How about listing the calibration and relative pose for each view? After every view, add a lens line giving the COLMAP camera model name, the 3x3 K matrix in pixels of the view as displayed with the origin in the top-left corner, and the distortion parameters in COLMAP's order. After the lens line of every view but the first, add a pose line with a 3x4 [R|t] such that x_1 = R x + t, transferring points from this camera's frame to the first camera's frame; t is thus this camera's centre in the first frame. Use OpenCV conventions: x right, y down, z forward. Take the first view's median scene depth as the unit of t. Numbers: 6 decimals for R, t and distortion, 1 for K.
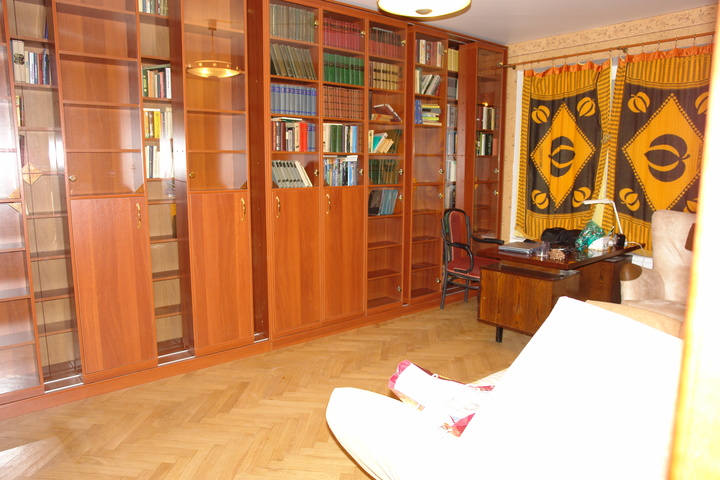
lens RADIAL K [[499.9, 0, 359.2], [0, 499.9, 240.8], [0, 0, 1]] dist [-0.098410, 0.063003]
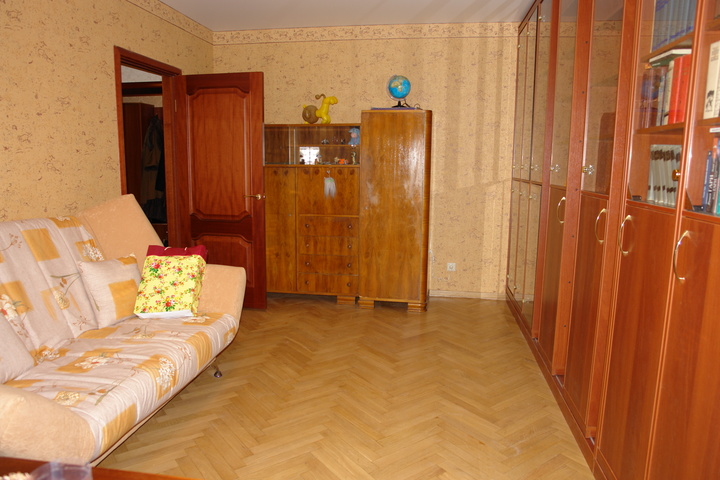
lens RADIAL K [[499.9, 0, 353.7], [0, 499.9, 240.3], [0, 0, 1]] dist [-0.098410, 0.063003]
pose [[-0.754307, 0.090865, -0.650203, 0.353921], [-0.112905, 0.957667, 0.264815, -0.148723], [0.646740, 0.273163, -0.712116, 1.062615]]
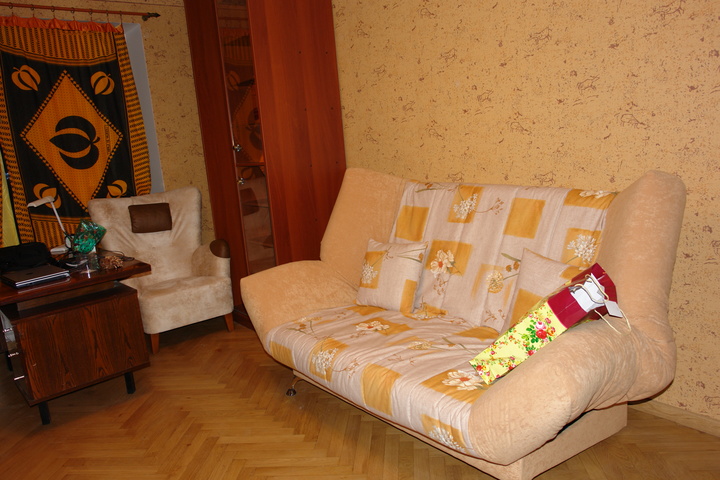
lens RADIAL K [[540.8, 0, 357.0], [0, 540.8, 241.9], [0, 0, 1]] dist [-0.080413, 0.062054]
pose [[-0.009634, -0.201161, 0.979511, -0.360096], [0.240726, 0.950281, 0.197526, -0.065187], [-0.970545, 0.237697, 0.039270, 0.497619]]
